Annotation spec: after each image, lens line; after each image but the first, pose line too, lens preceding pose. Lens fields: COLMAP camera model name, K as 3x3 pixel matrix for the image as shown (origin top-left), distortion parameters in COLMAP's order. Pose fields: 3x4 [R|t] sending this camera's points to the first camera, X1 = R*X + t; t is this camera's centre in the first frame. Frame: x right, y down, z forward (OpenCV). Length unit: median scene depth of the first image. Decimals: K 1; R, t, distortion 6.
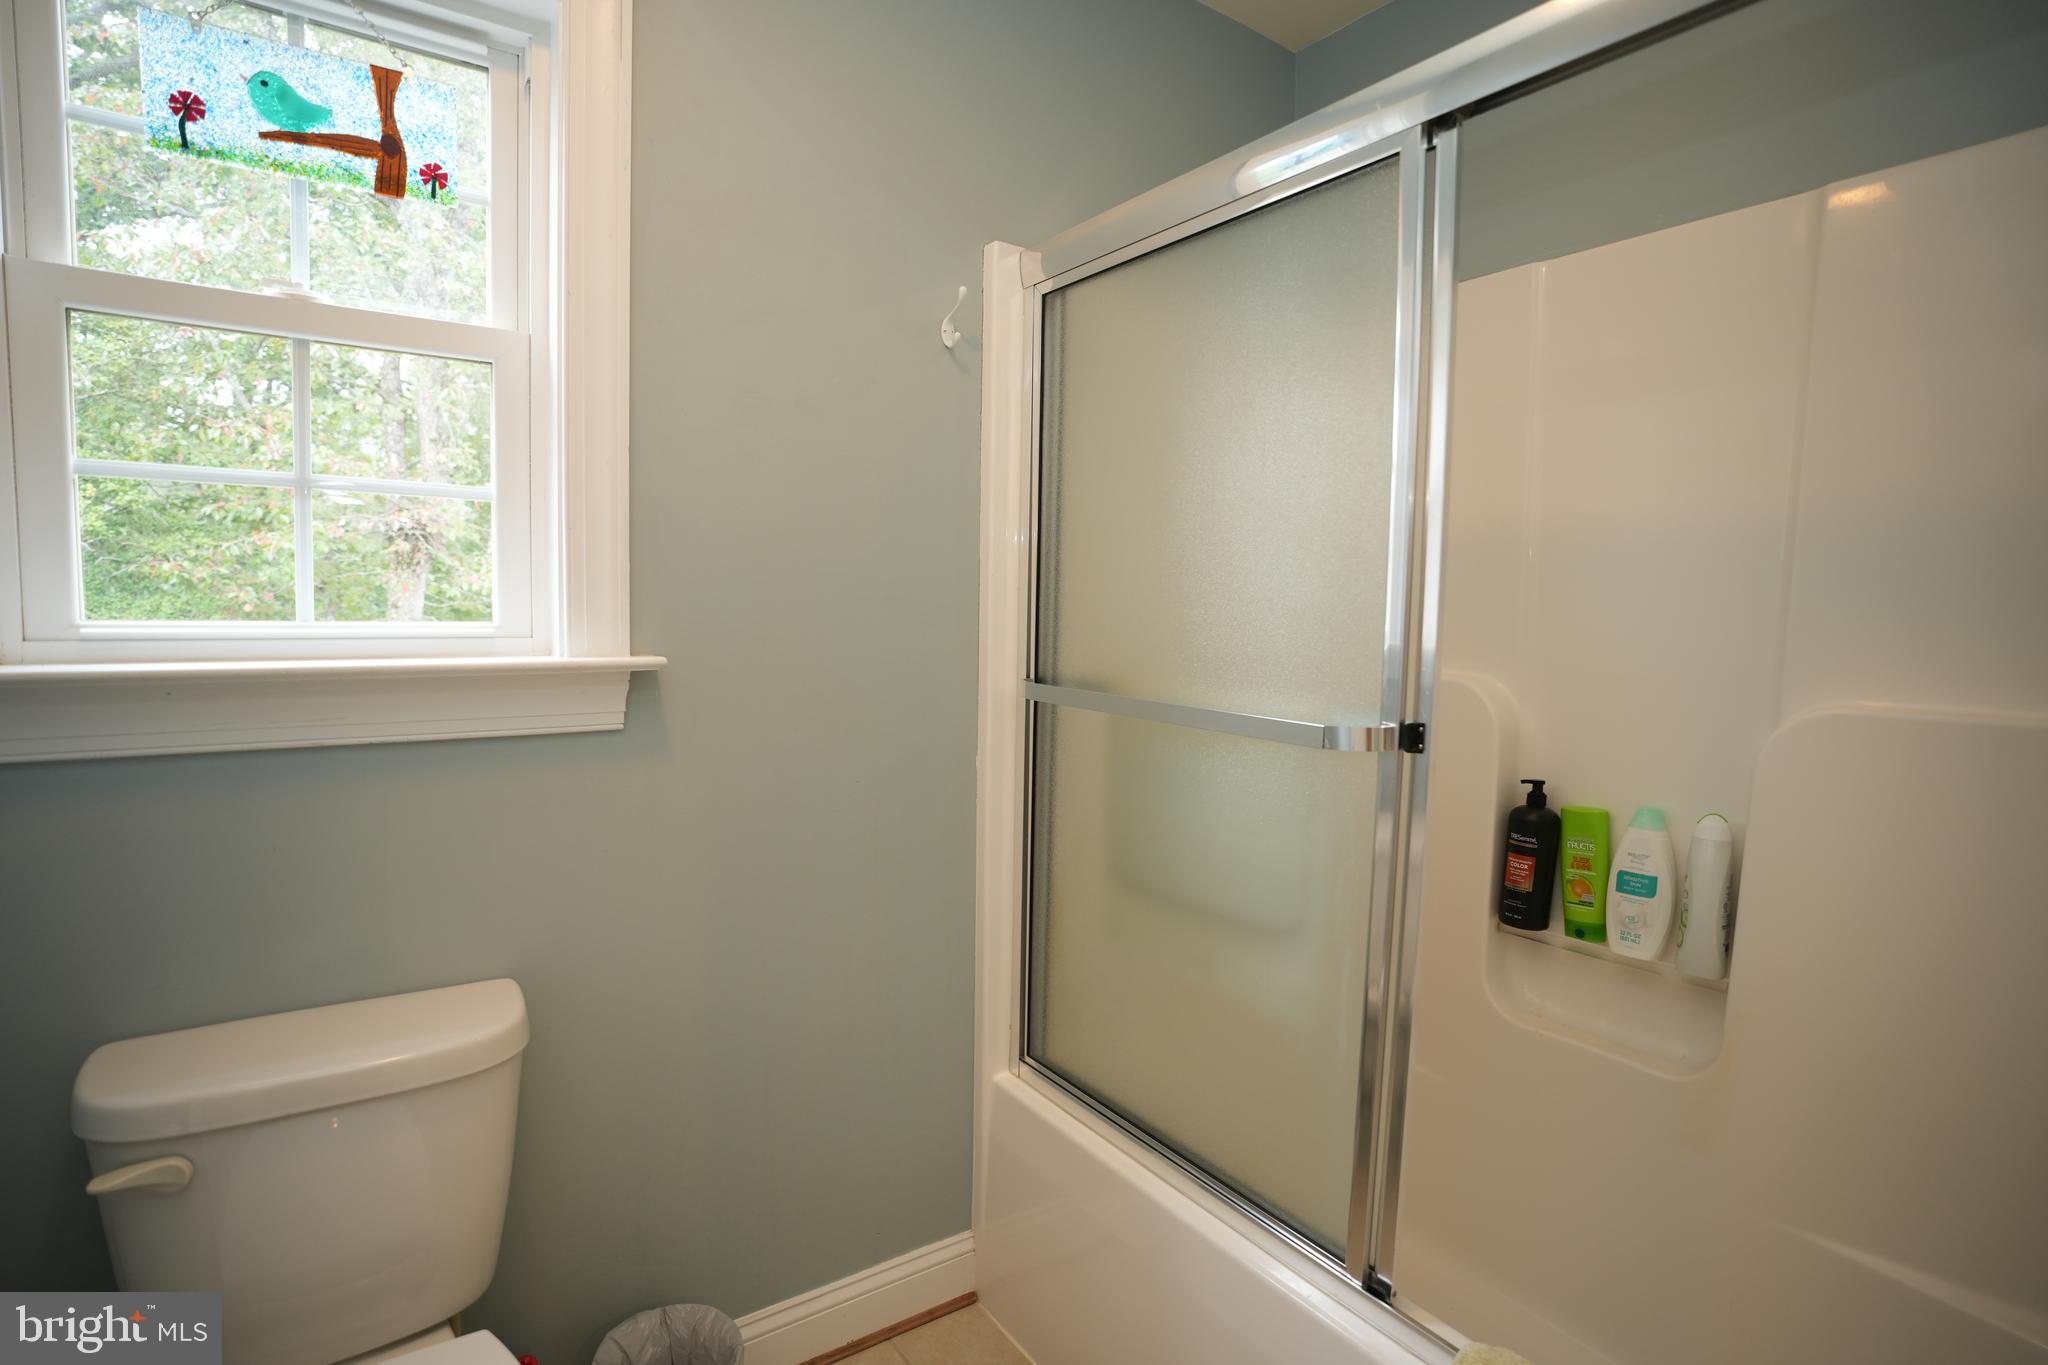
lens RADIAL K [[1006.5, 0, 1021.1], [0, 1006.5, 678.8], [0, 0, 1]] dist [-0.039914, 0.012720]
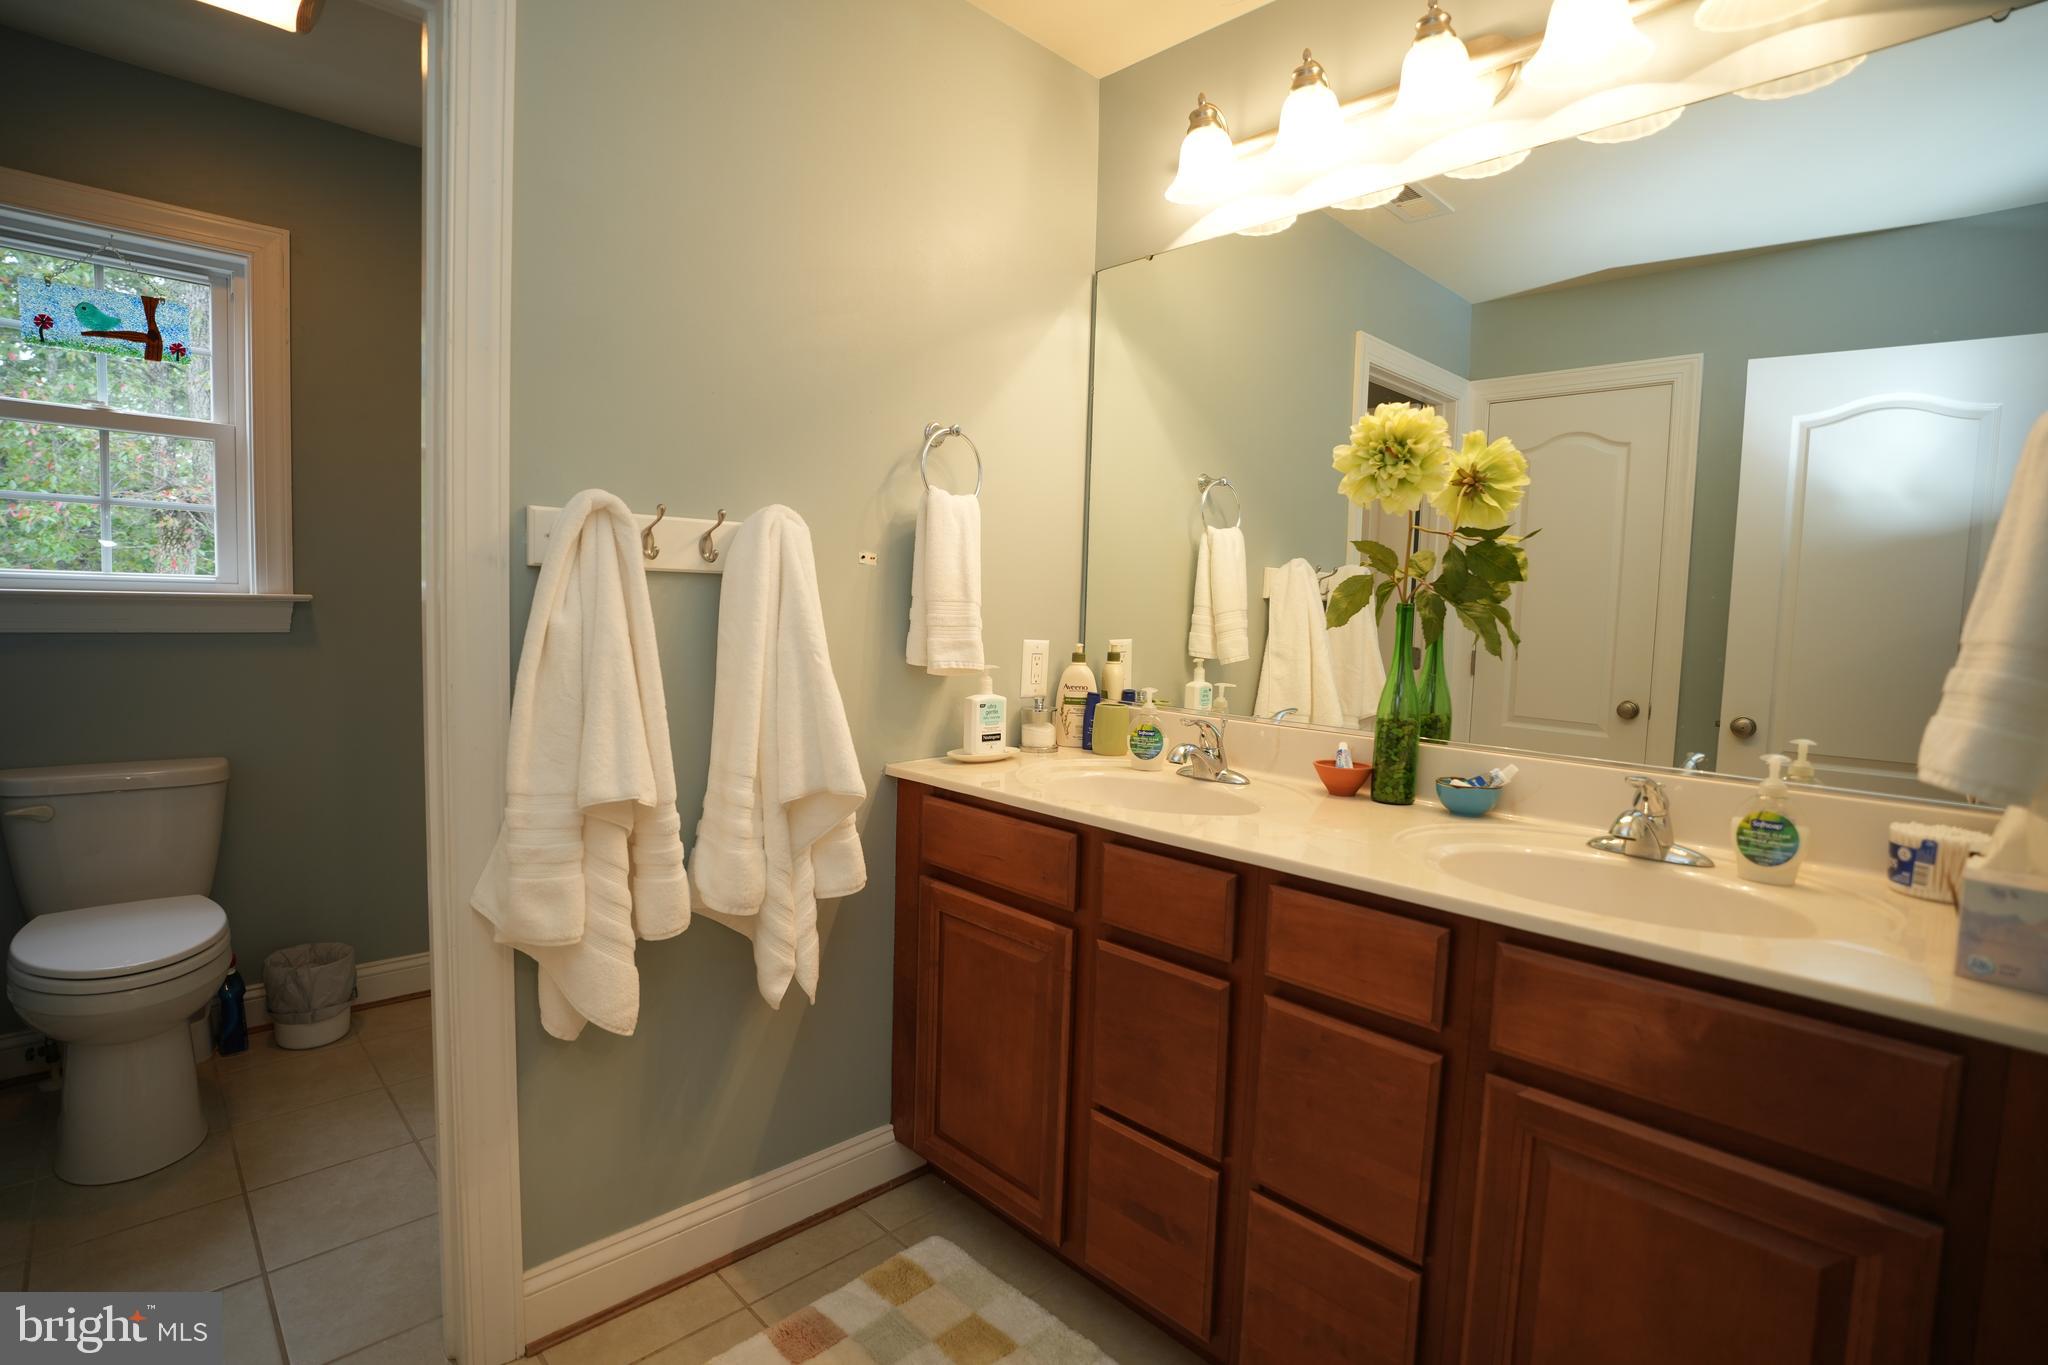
lens RADIAL K [[1000.7, 0, 1025.4], [0, 1000.7, 675.4], [0, 0, 1]] dist [-0.010711, 0.000649]
pose [[0.988735, 0.001870, 0.149666, 0.809952], [-0.002955, 0.999971, 0.007032, 0.132648], [-0.149648, -0.007395, 0.988712, -1.260110]]
